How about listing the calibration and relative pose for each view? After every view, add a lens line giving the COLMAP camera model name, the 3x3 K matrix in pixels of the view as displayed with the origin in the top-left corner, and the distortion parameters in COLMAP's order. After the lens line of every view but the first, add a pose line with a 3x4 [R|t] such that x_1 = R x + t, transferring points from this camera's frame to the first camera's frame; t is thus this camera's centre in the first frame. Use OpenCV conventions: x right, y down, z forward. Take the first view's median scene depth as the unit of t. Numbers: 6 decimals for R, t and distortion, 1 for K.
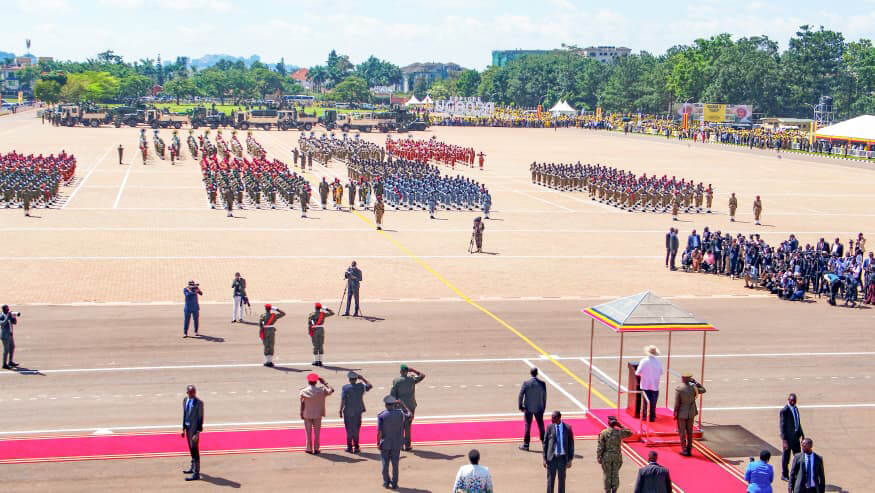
lens RADIAL K [[1212.5, 0, 437.5], [0, 1212.5, 246.5], [0, 0, 1]] dist [-0.017281, -0.037415]
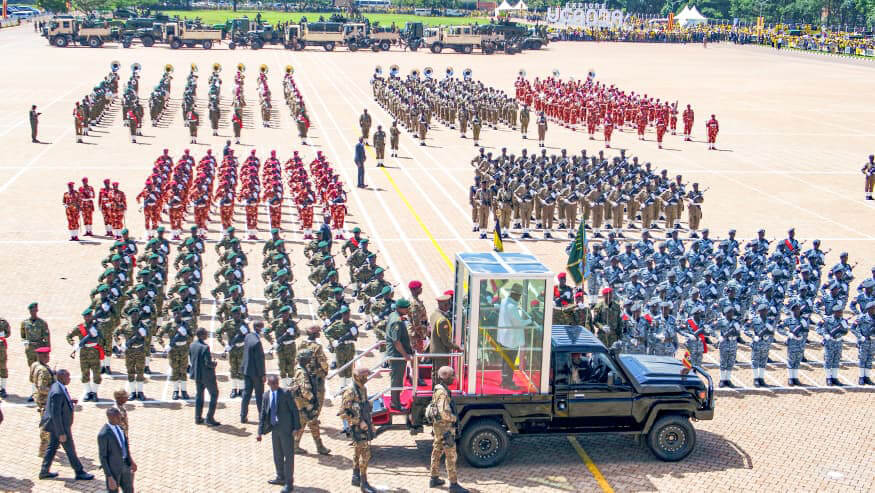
lens RADIAL K [[1212.5, 0, 437.5], [0, 1212.5, 246.5], [0, 0, 1]] dist [-0.017281, -0.037415]
pose [[0.998151, 0.009487, -0.060031, -0.030133], [-0.004781, 0.996938, 0.078049, -0.035195], [0.060587, -0.077617, 0.995141, 0.264330]]
